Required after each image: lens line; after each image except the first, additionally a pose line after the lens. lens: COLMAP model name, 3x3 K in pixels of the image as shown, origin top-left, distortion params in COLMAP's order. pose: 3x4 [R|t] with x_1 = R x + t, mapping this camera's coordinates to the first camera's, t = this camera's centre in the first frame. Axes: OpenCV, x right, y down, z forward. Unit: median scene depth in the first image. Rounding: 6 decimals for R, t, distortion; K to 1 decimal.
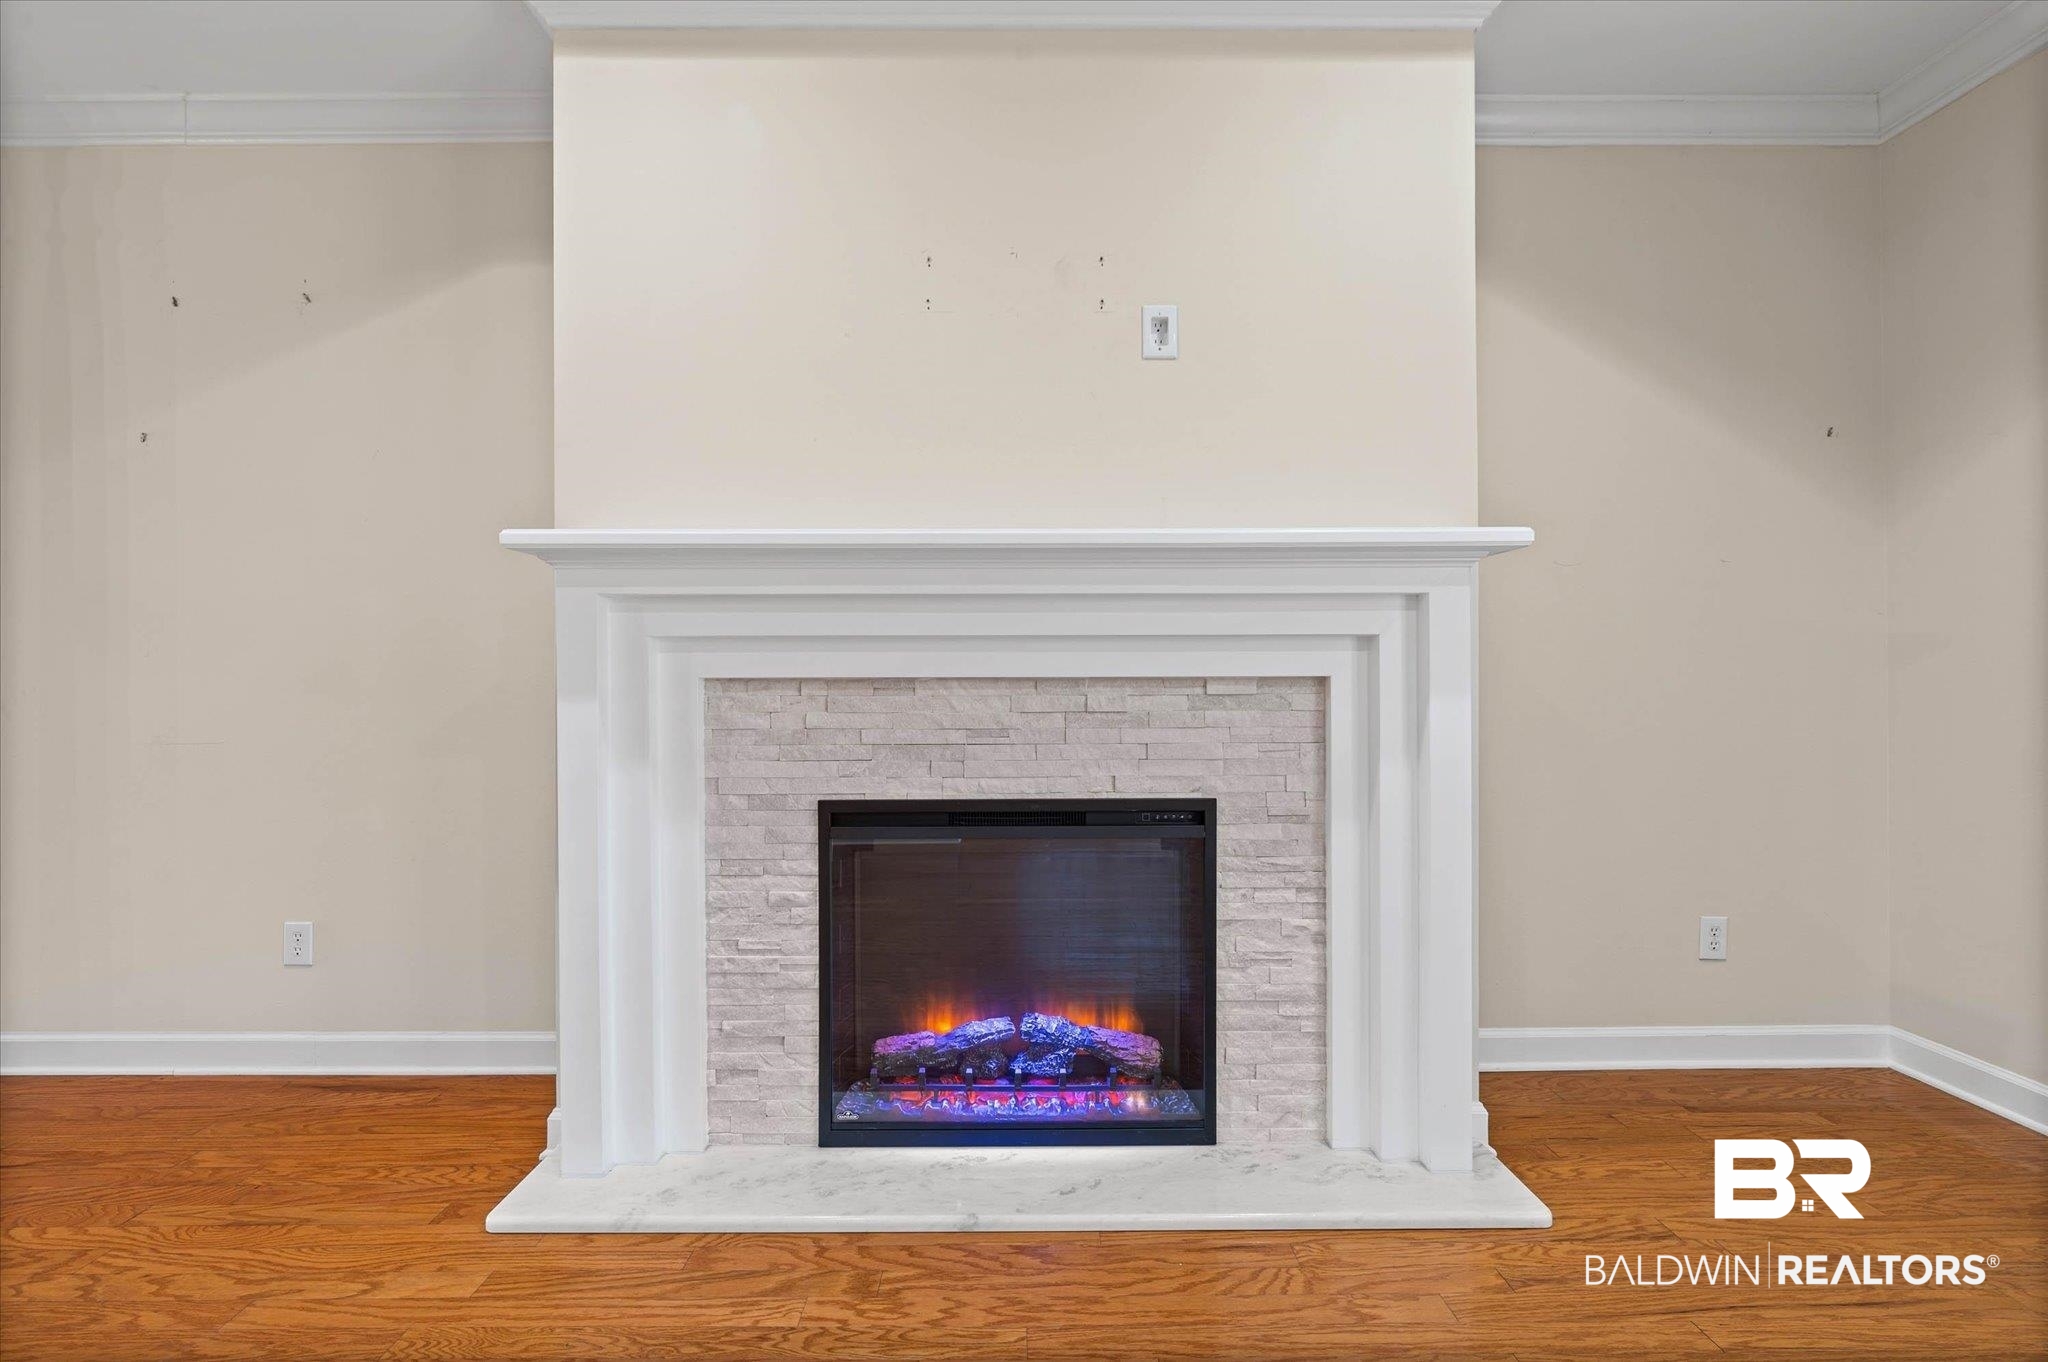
lens RADIAL K [[921.0, 0, 1024.0], [0, 921.0, 681.0], [0, 0, 1]] dist [-0.005623, -0.000253]
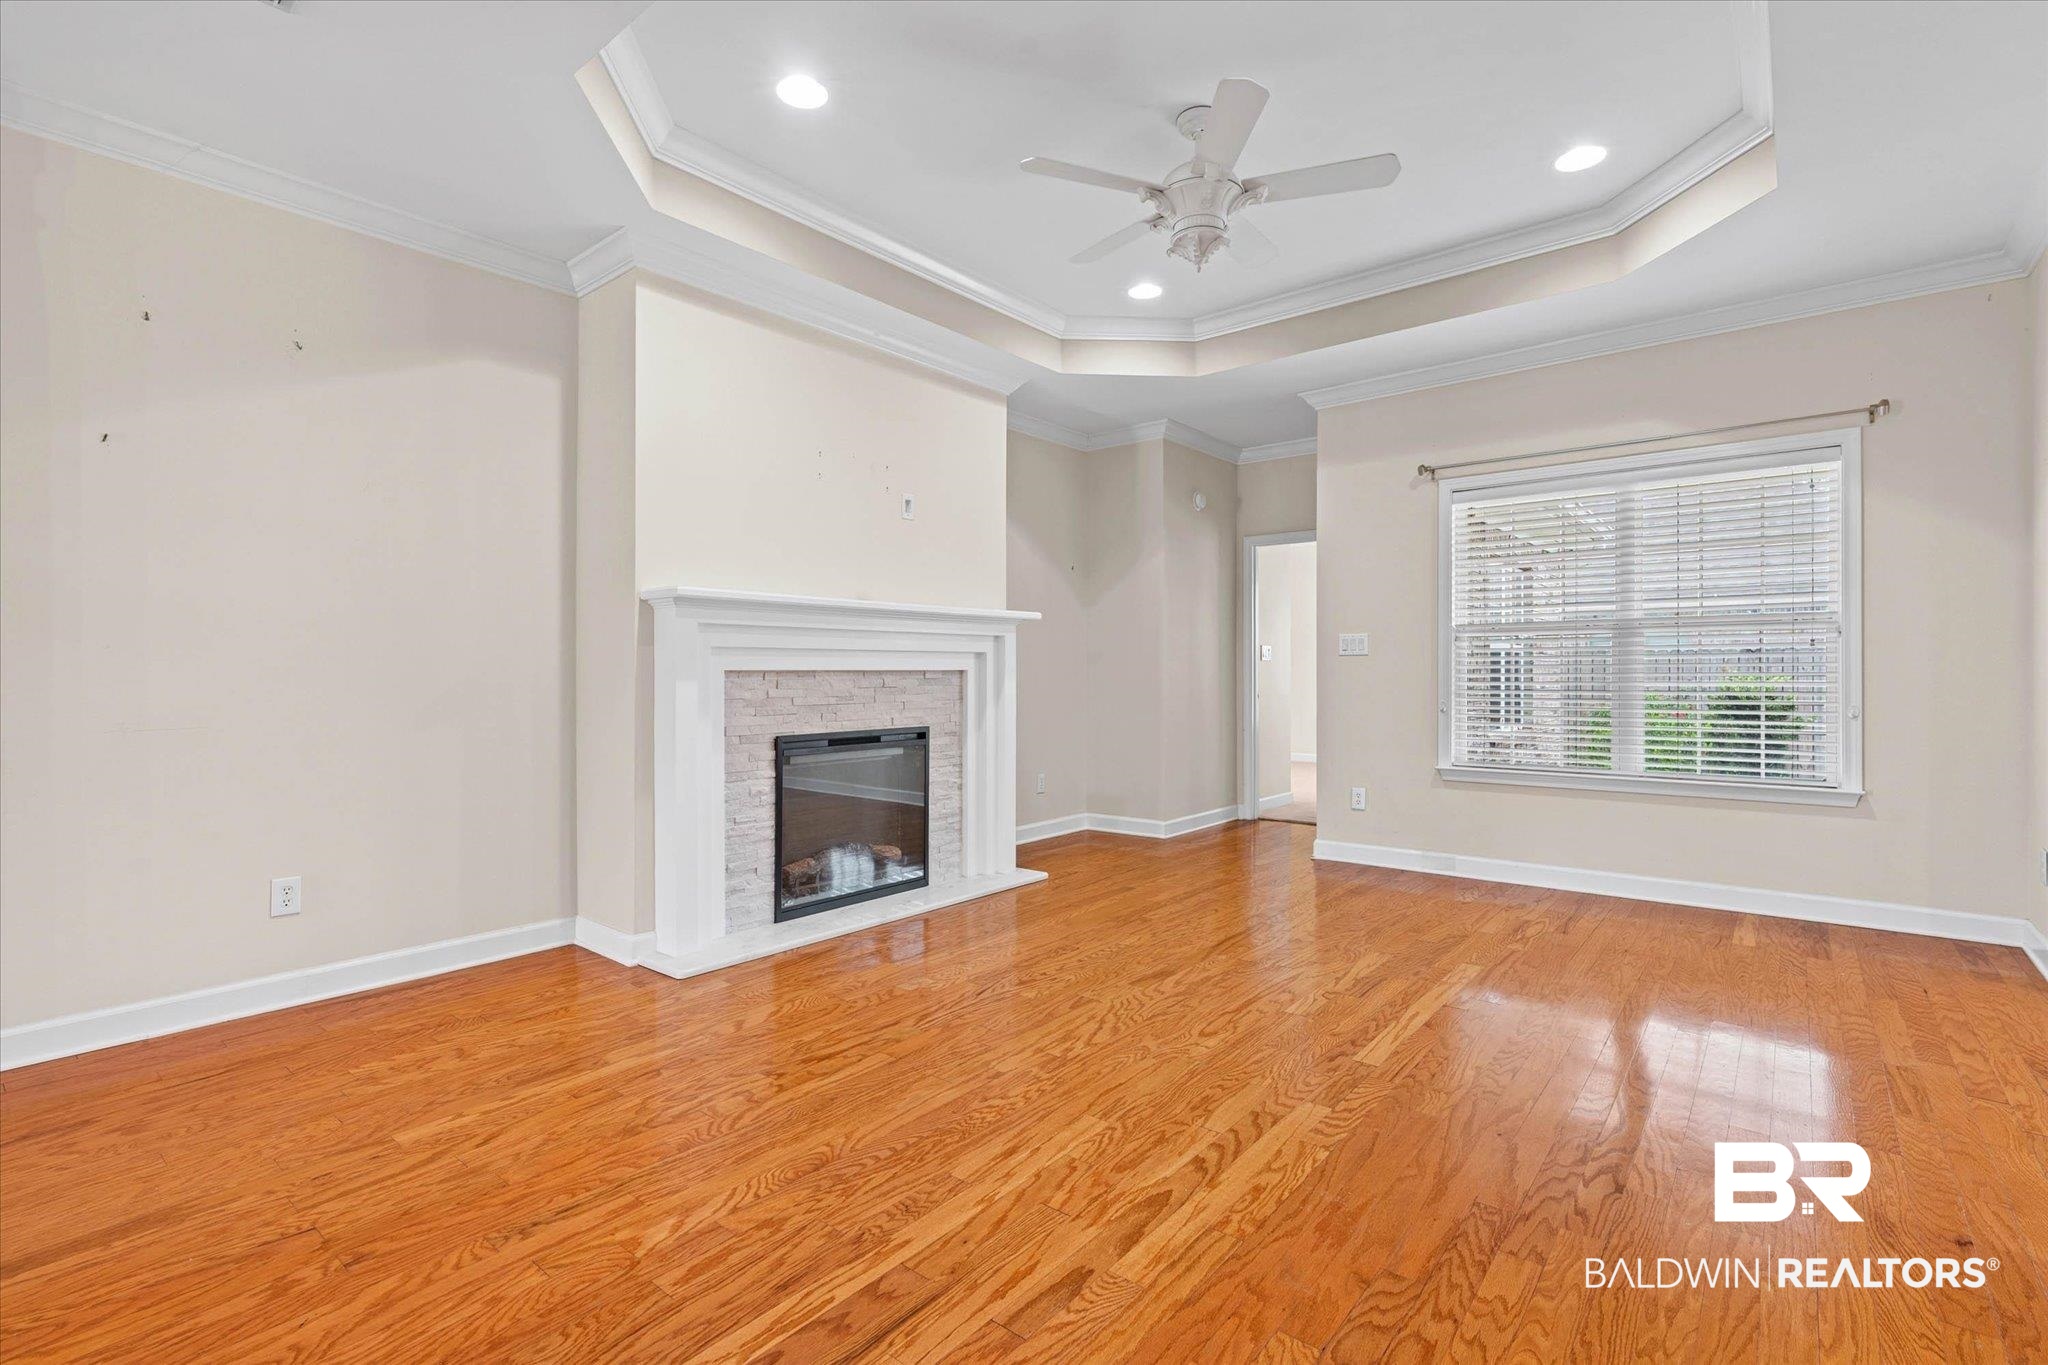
lens RADIAL K [[942.3, 0, 1020.5], [0, 942.3, 674.5], [0, 0, 1]] dist [-0.001458, 0.000575]
pose [[0.643314, -0.000887, 0.765602, -1.350670], [-0.001350, 0.999996, 0.002292, -0.000096], [-0.765601, -0.002508, 0.643311, -0.595284]]
